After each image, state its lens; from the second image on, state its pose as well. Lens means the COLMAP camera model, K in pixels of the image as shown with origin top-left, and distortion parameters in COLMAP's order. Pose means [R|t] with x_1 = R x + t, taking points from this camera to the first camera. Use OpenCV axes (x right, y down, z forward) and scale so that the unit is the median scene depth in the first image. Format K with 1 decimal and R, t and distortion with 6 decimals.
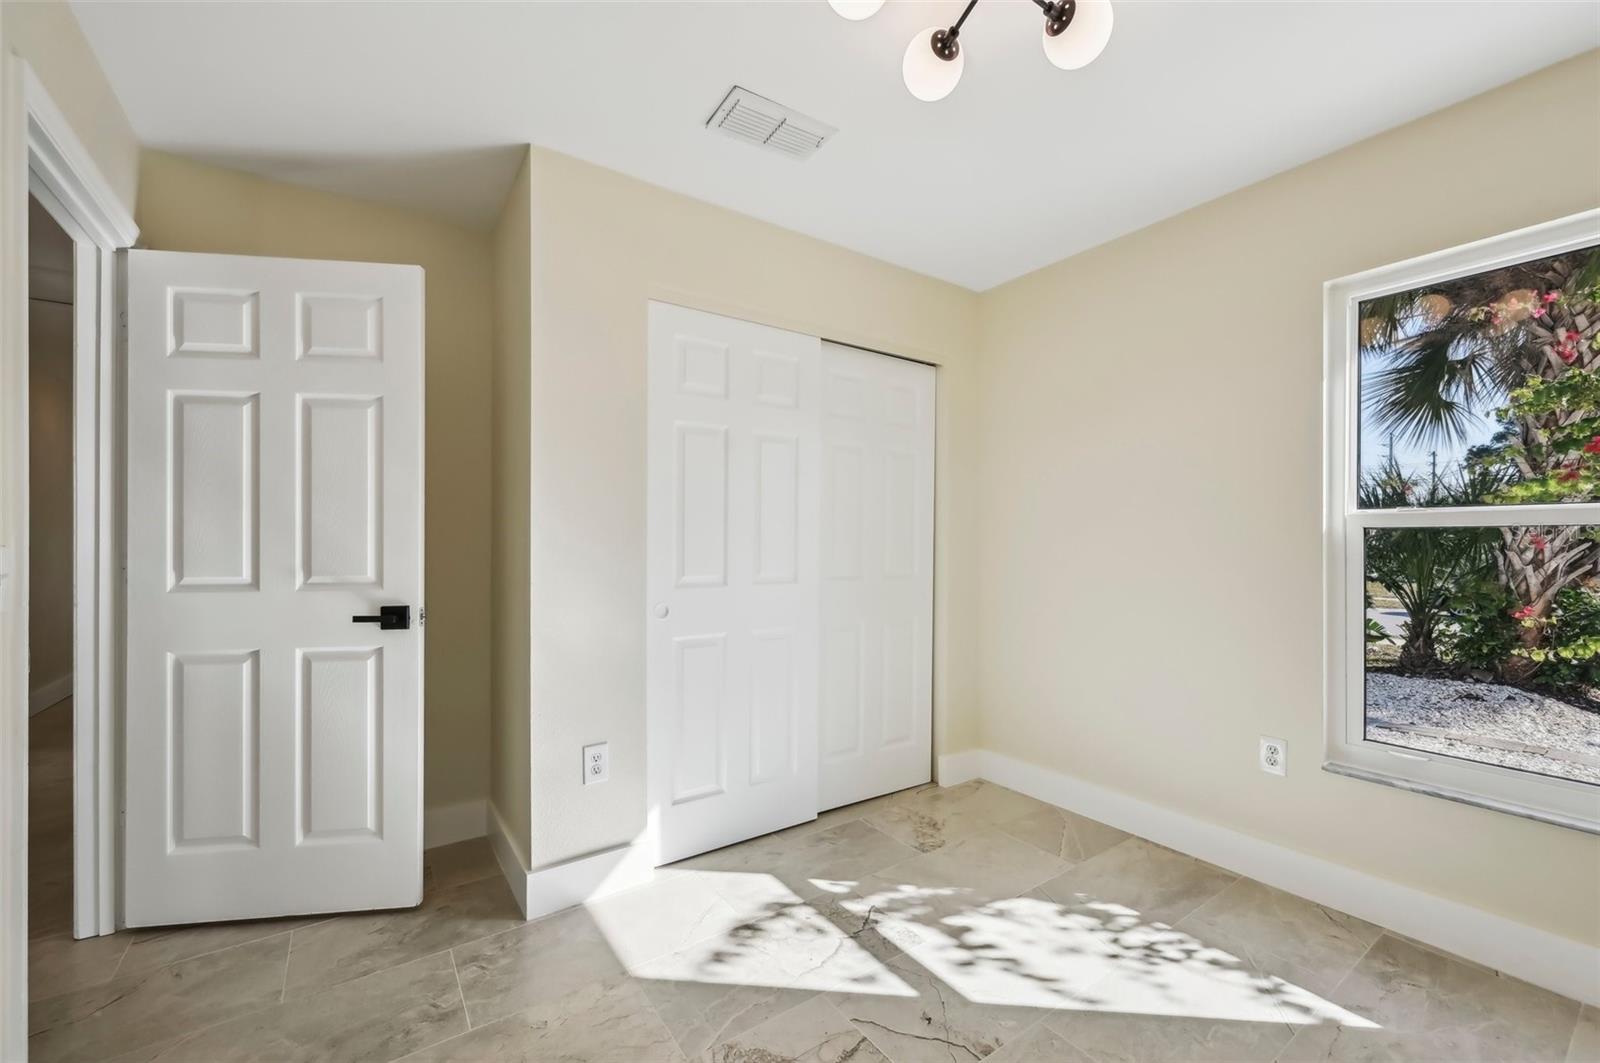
lens RADIAL K [[643.5, 0, 814.8], [0, 643.5, 540.0], [0, 0, 1]] dist [0.000830, 0.000666]
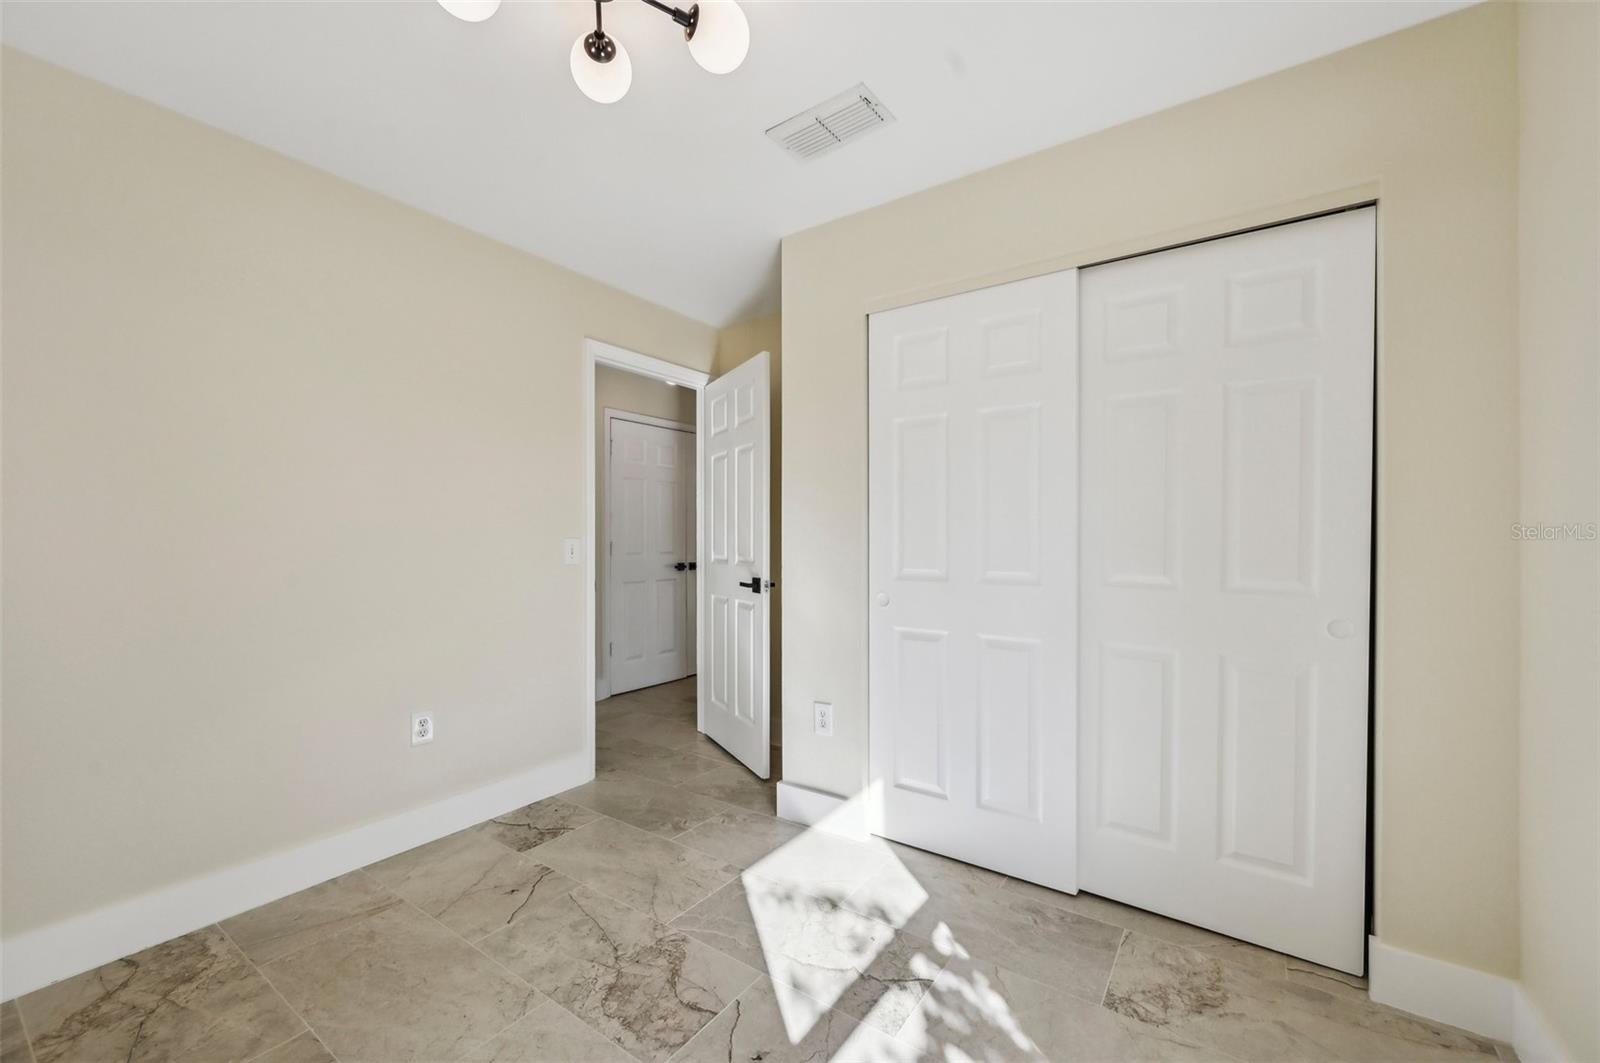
lens RADIAL K [[643.5, 0, 812.7], [0, 643.5, 535.5], [0, 0, 1]] dist [0.000830, 0.000666]
pose [[0.343581, -0.004850, -0.939110, 0.817829], [0.002872, 0.999987, -0.004114, 0.008176], [0.939119, -0.001284, 0.343591, 0.584836]]
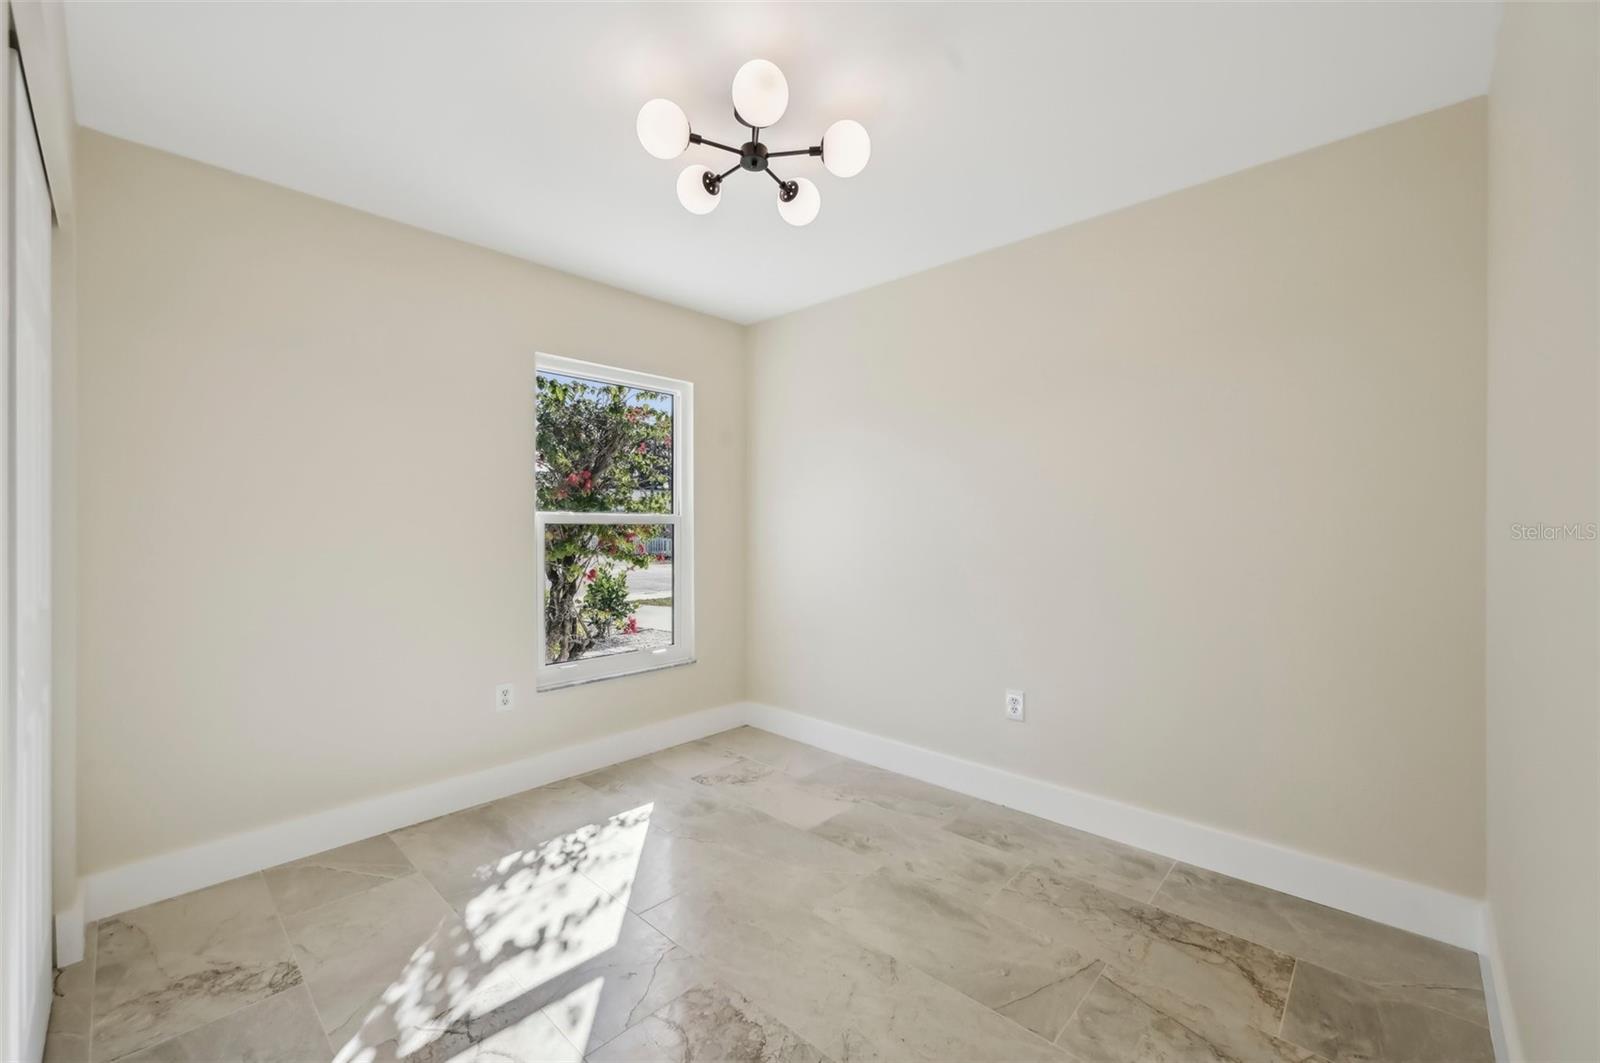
lens RADIAL K [[643.5, 0, 791.7], [0, 643.5, 529.8], [0, 0, 1]] dist [0.000830, 0.000666]
pose [[-0.176251, -0.003671, 0.984338, -0.723657], [-0.001501, 0.999993, 0.003460, -0.008963], [-0.984344, -0.000868, -0.176255, 0.711642]]
